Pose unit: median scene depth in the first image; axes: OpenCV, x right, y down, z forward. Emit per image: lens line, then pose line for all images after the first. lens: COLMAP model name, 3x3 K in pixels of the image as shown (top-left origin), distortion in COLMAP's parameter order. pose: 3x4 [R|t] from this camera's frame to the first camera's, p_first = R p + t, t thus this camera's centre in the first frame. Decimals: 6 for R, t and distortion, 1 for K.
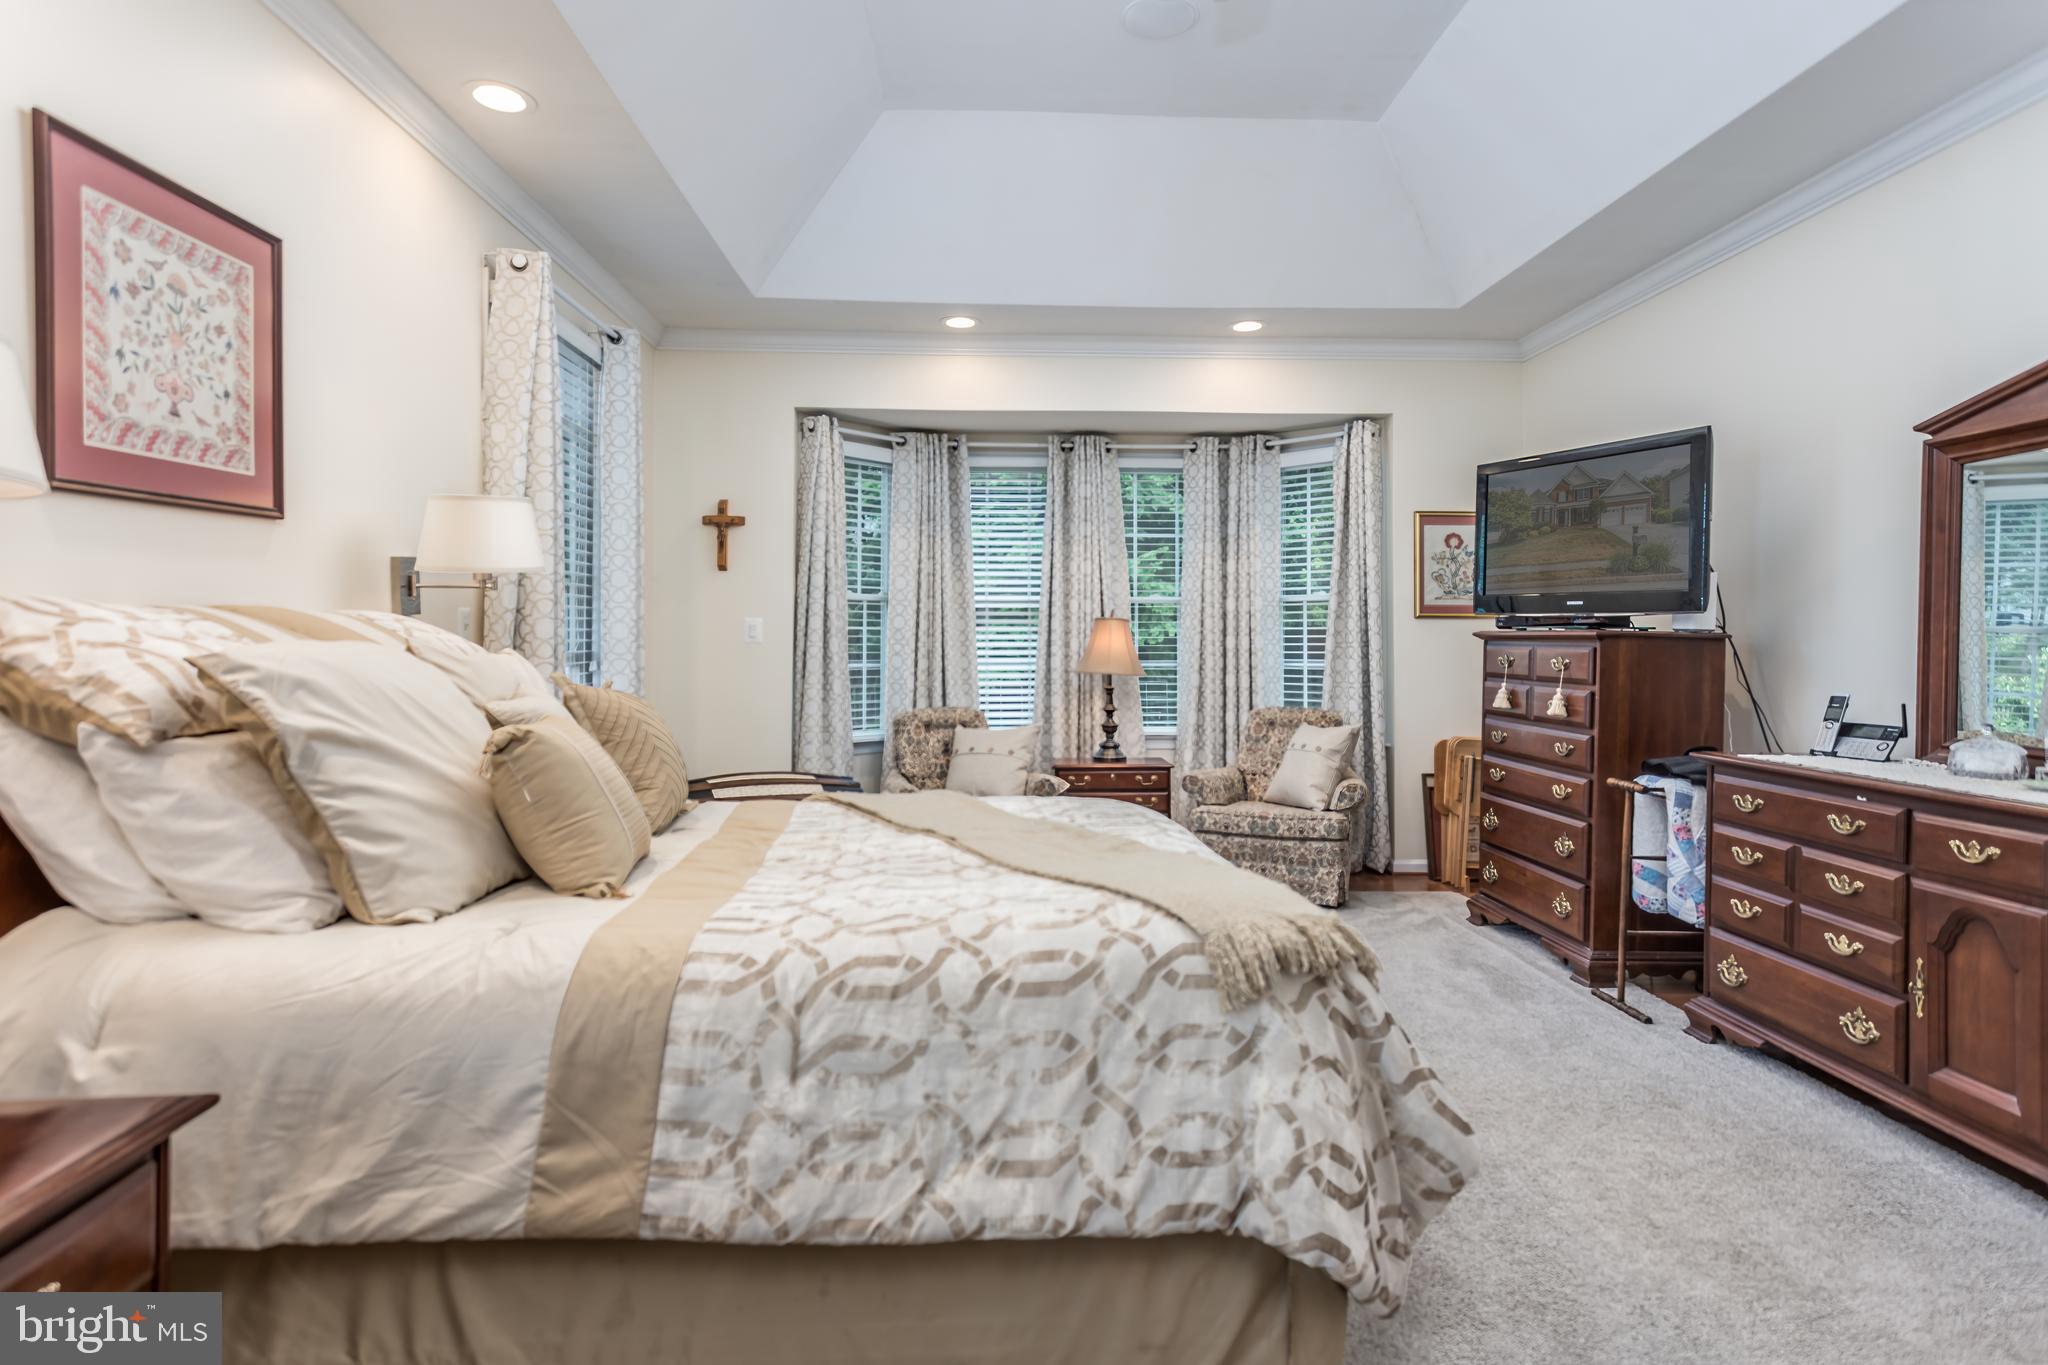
lens RADIAL K [[1087.5, 0, 1029.3], [0, 1087.5, 642.7], [0, 0, 1]] dist [0.002102, 0.002141]
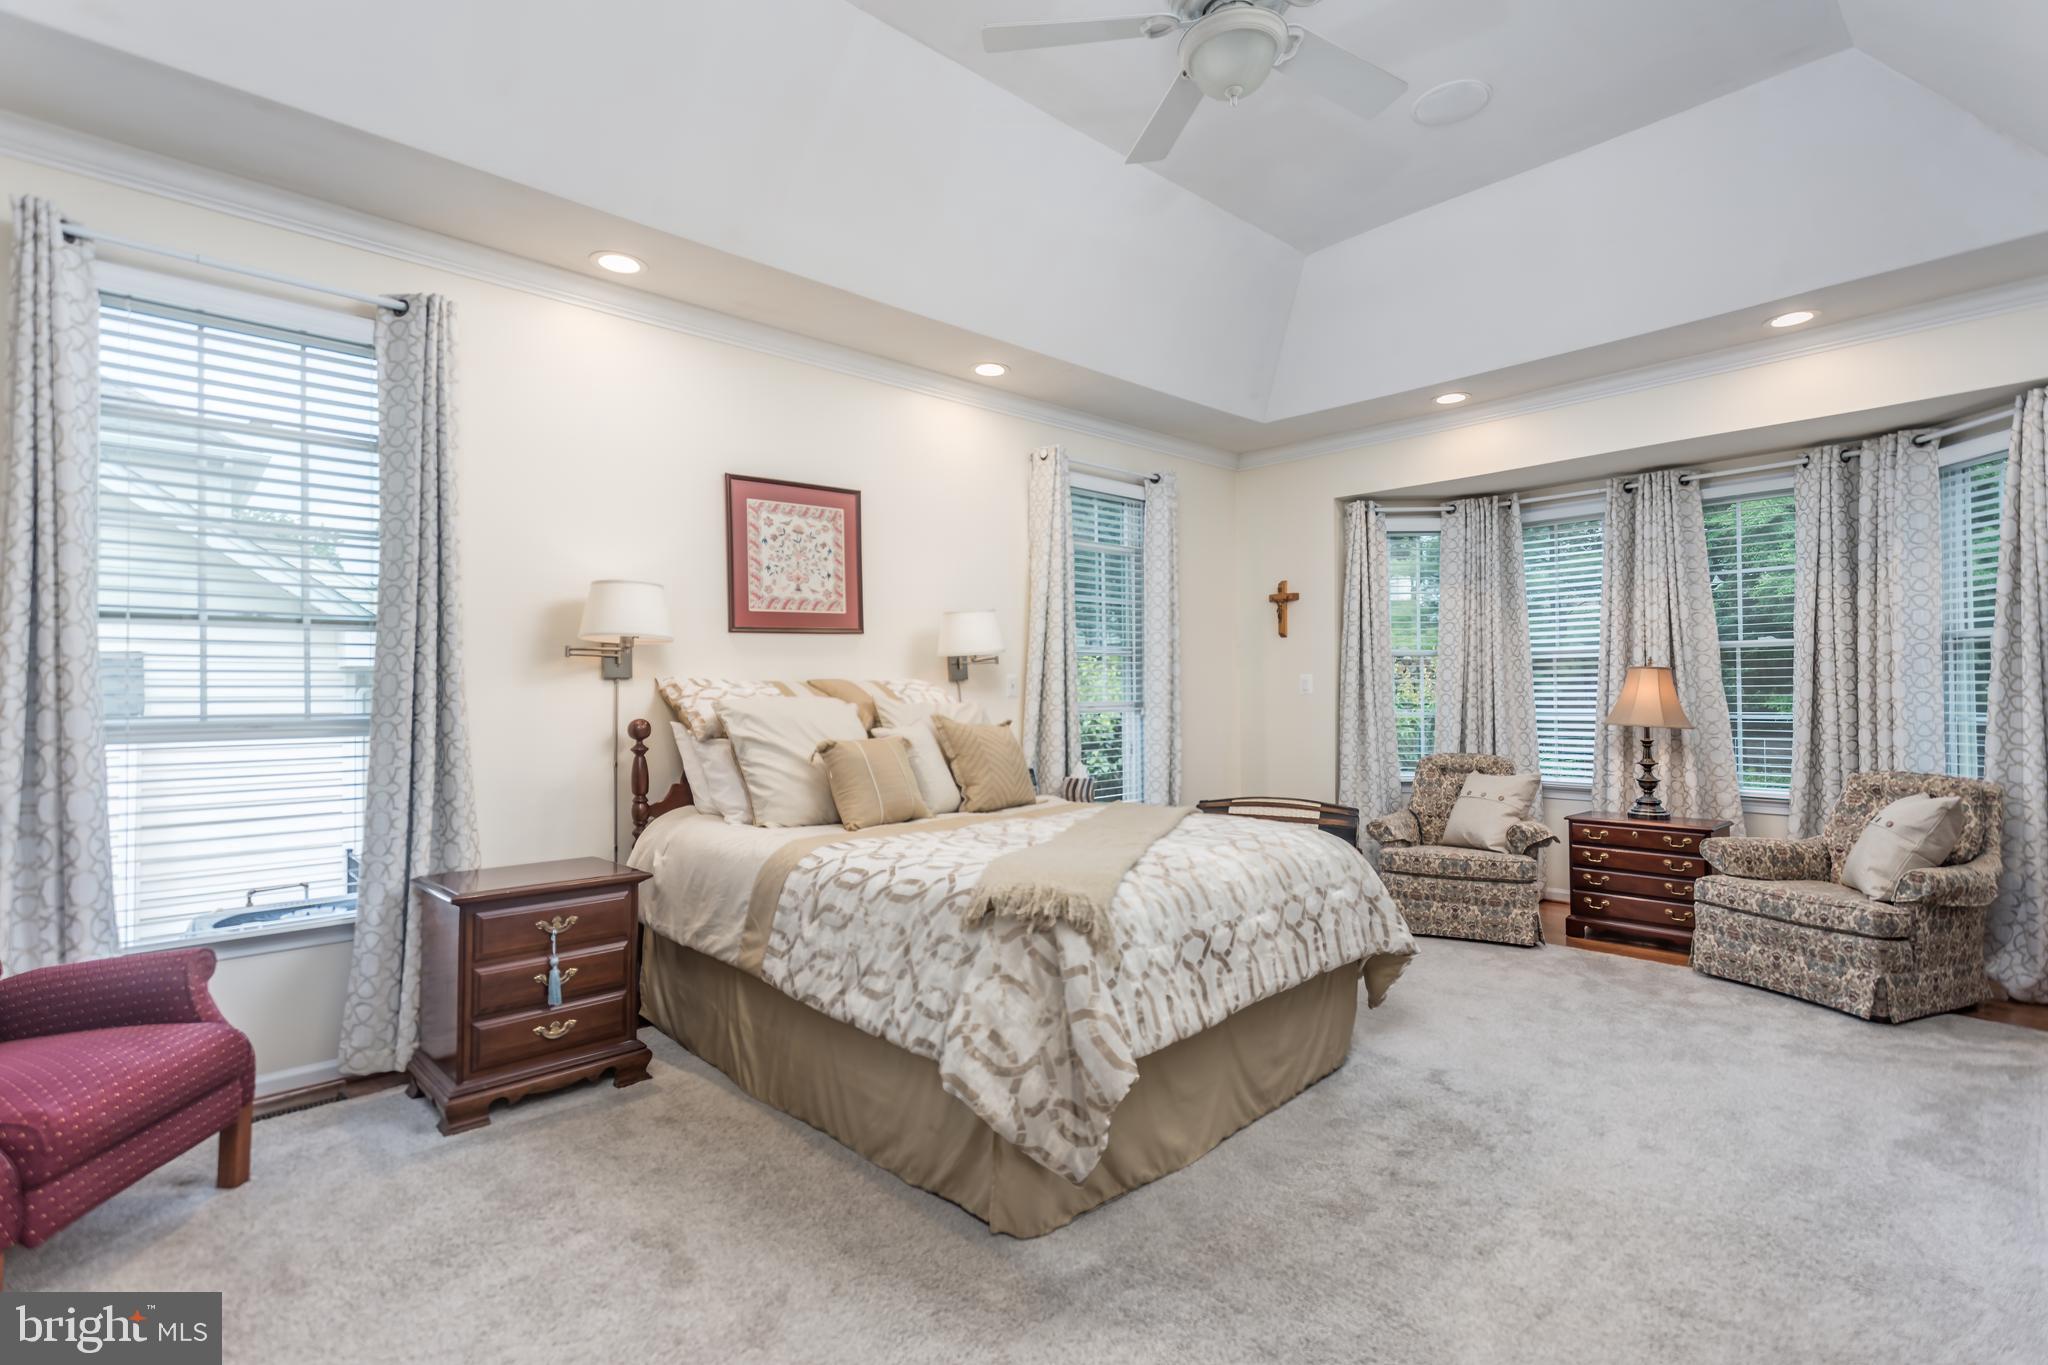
lens RADIAL K [[971.0, 0, 1024.0], [0, 971.0, 682.5], [0, 0, 1]] dist [0.009677, 0.000845]
pose [[0.641975, -0.014612, -0.766586, 0.903108], [0.005858, 0.999883, -0.014153, 0.000510], [0.766703, 0.004595, 0.641986, 0.113476]]
